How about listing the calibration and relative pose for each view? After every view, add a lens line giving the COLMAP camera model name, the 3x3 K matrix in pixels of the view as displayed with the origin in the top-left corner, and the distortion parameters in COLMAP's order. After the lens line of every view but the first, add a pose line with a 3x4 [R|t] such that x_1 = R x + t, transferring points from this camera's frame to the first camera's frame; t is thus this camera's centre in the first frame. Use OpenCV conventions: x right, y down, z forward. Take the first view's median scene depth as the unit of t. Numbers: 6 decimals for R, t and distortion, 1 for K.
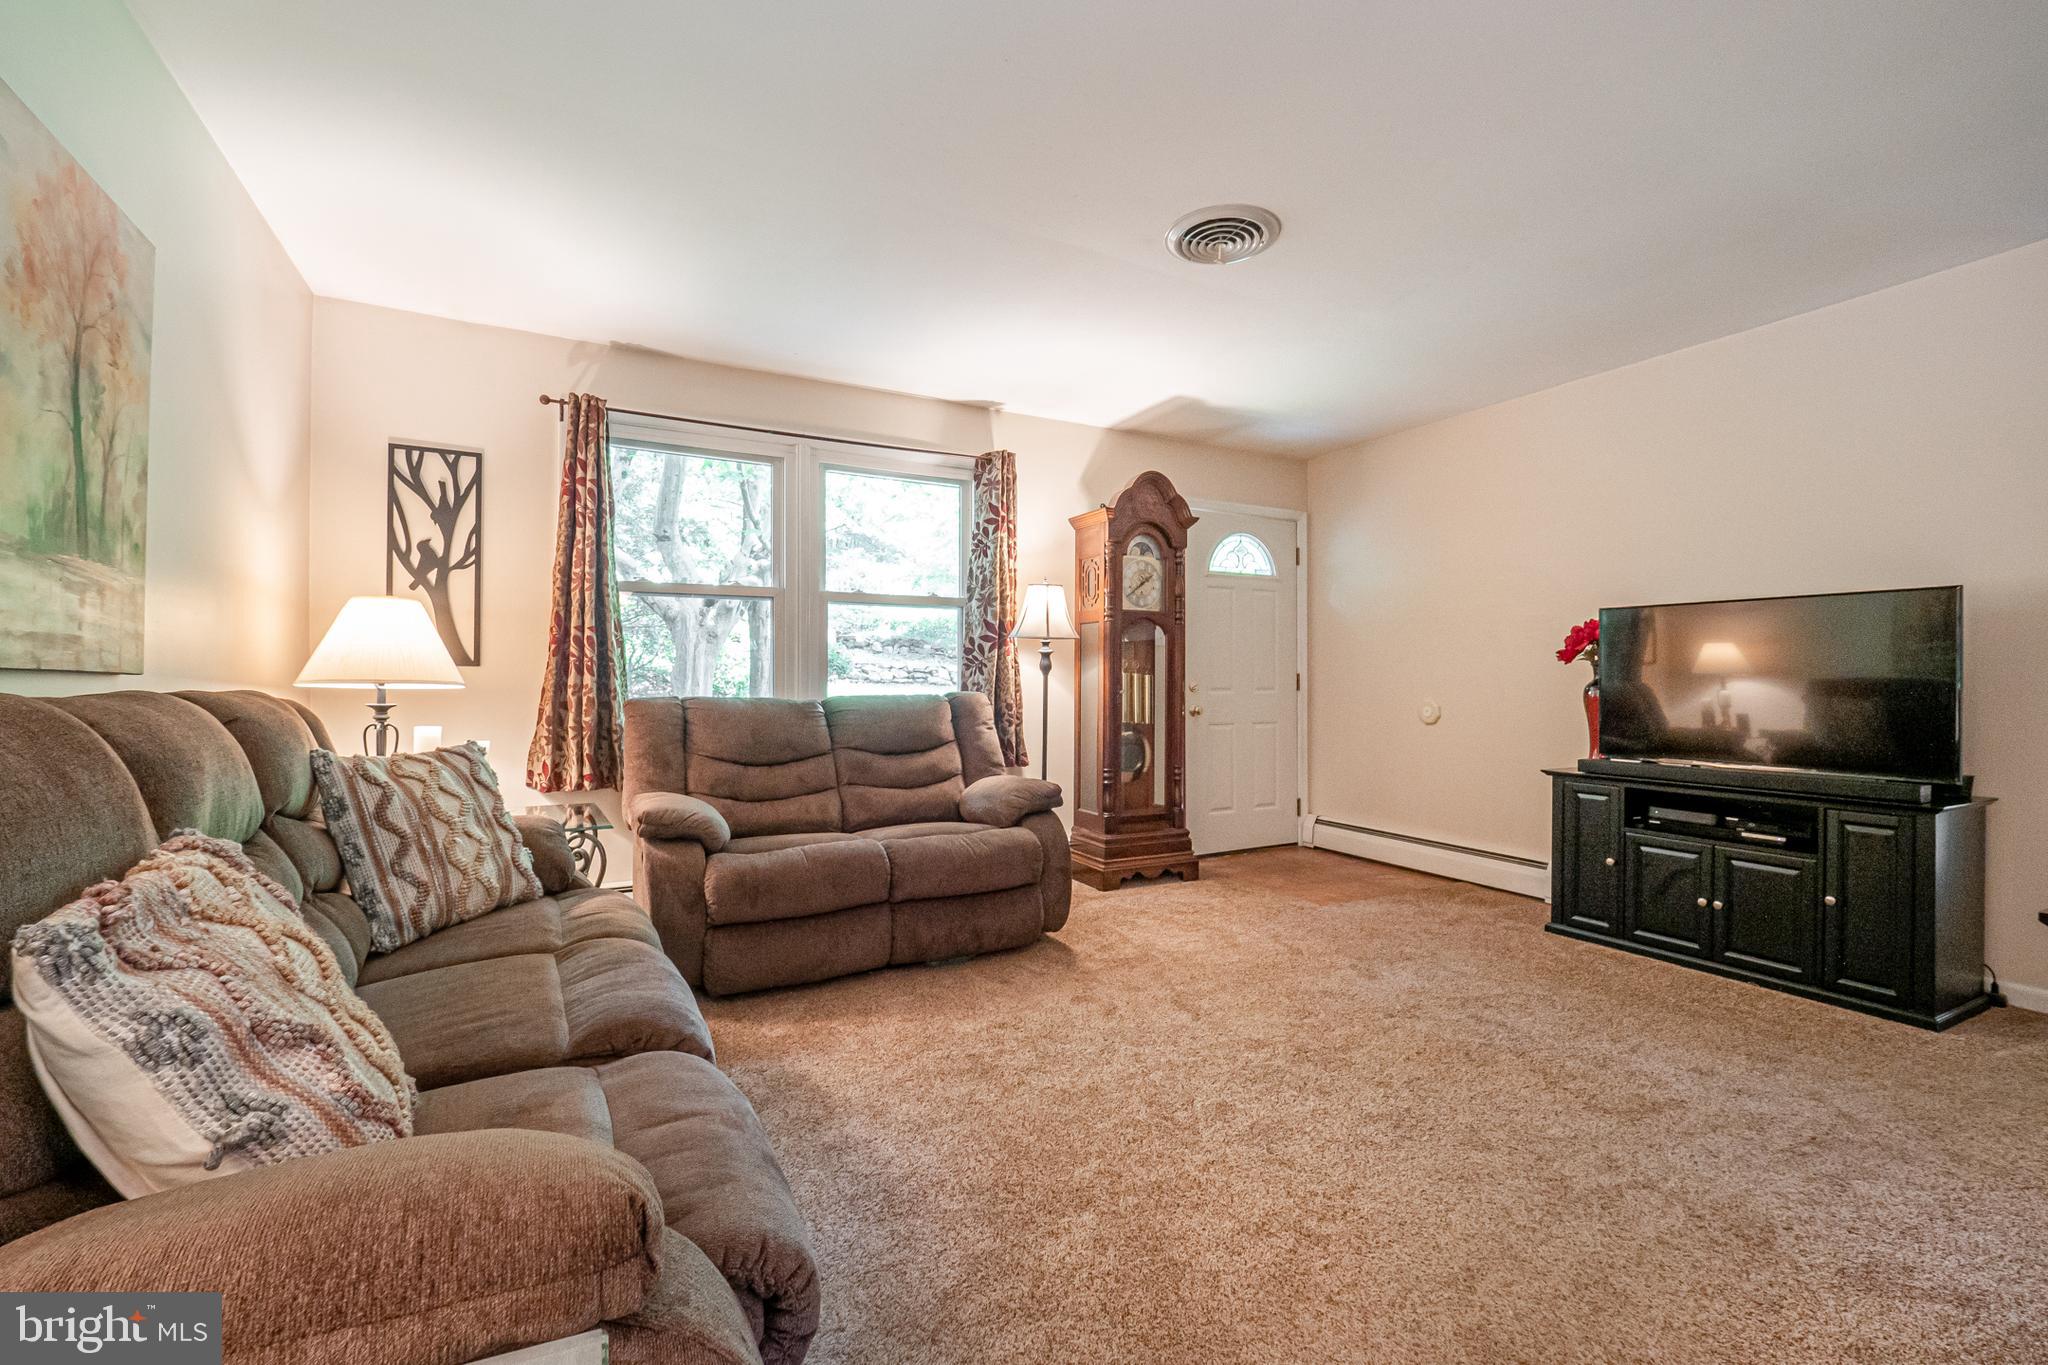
lens RADIAL K [[849.9, 0, 1019.3], [0, 849.9, 684.0], [0, 0, 1]] dist [-0.001549, -0.003665]
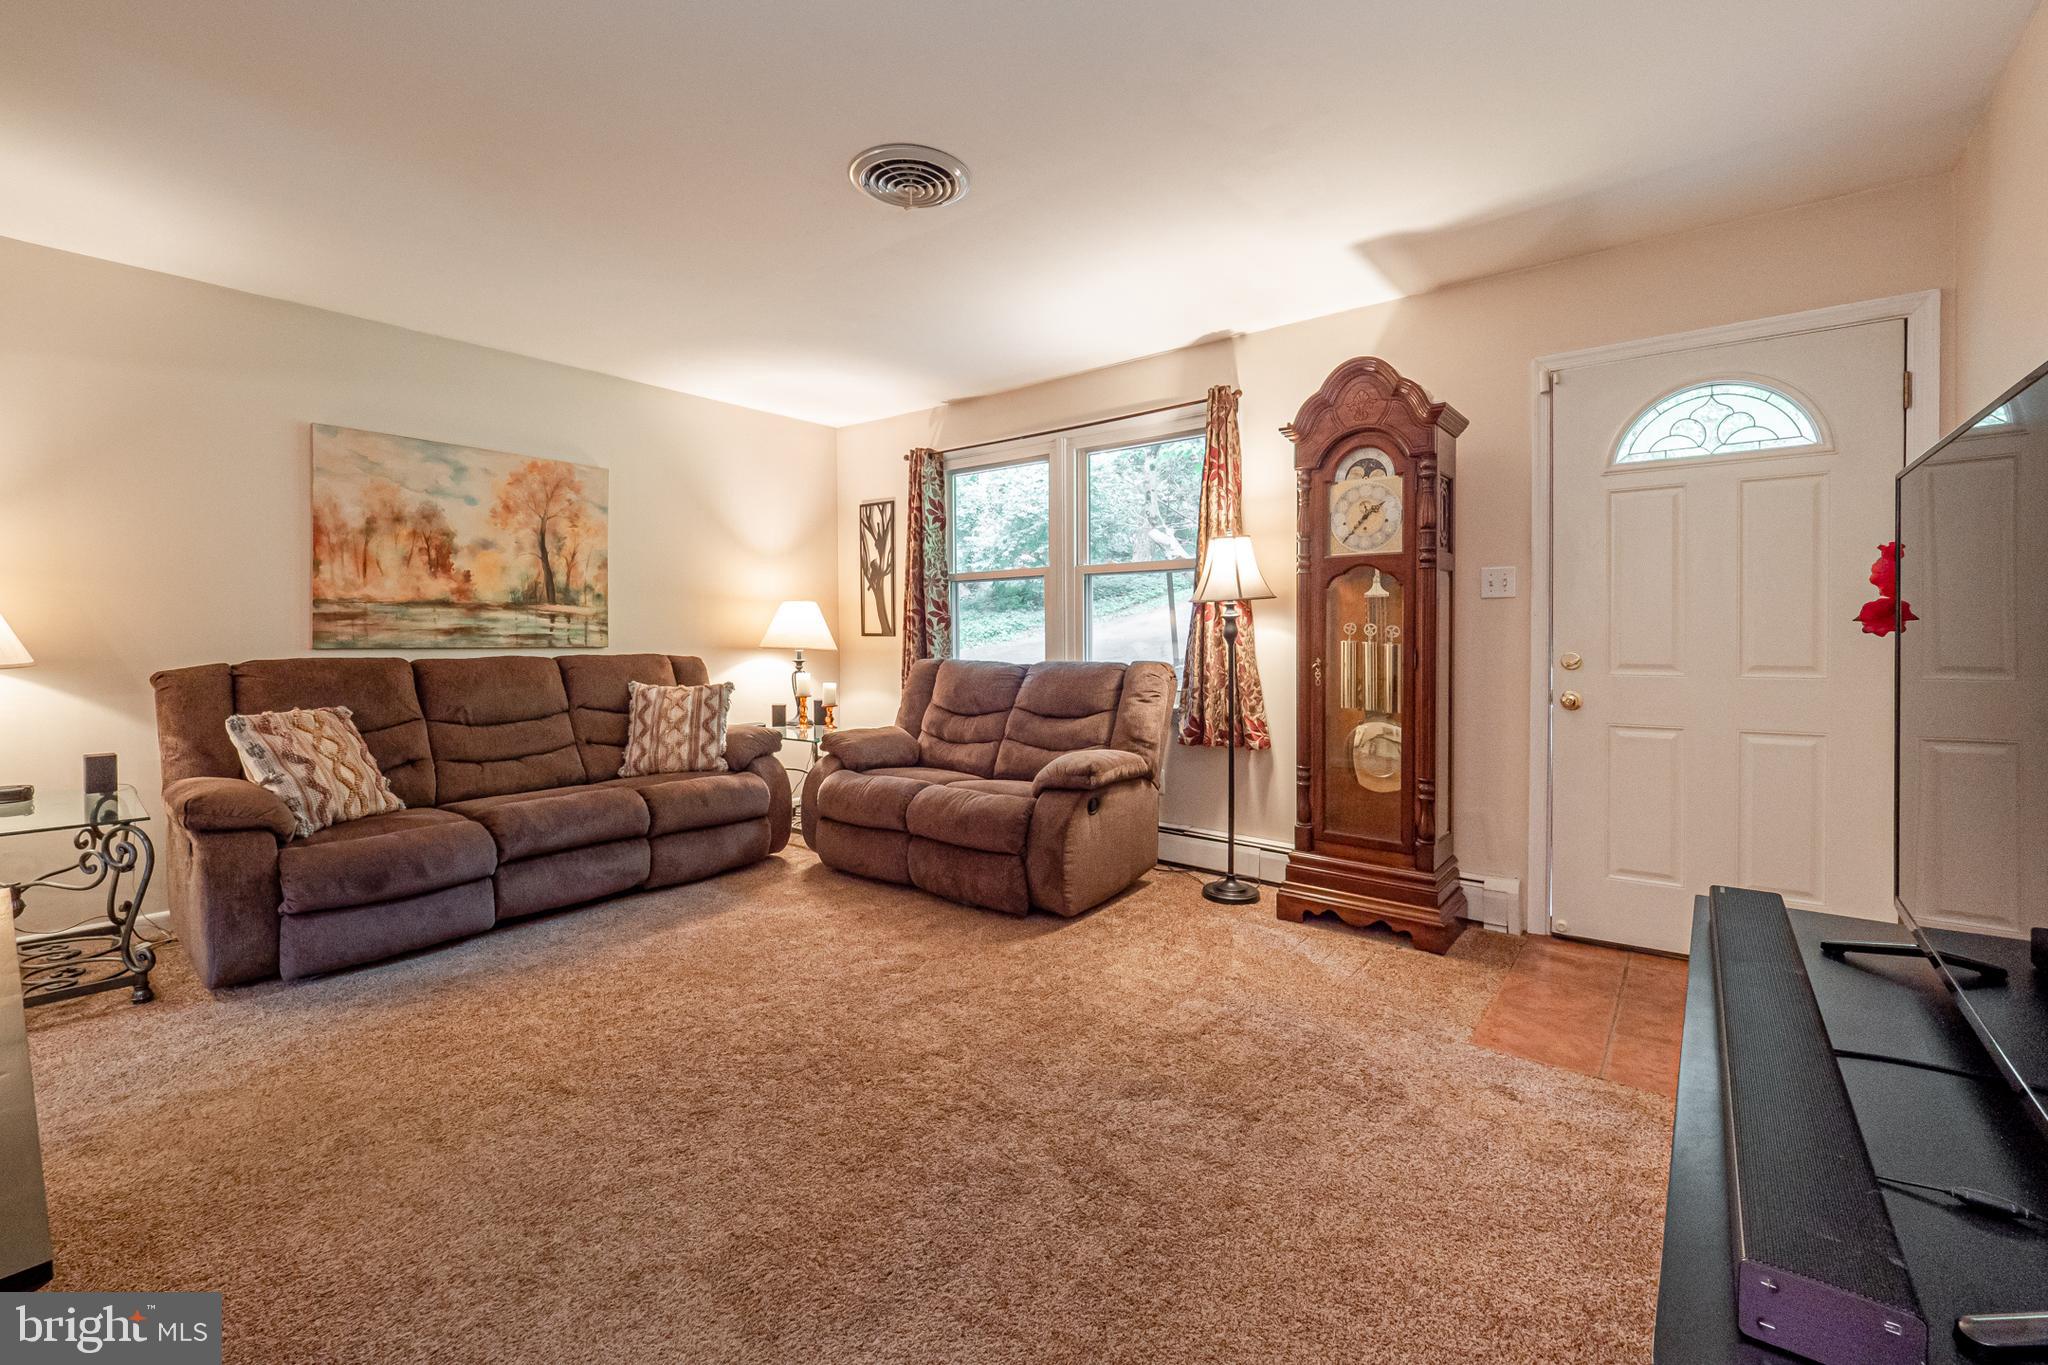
lens RADIAL K [[849.9, 0, 1028.3], [0, 849.9, 663.8], [0, 0, 1]] dist [-0.001549, -0.003665]
pose [[0.409711, 0.029571, -0.911736, 0.899489], [0.000341, 0.999469, 0.032569, -0.022783], [0.912215, -0.013655, 0.409484, 0.583410]]
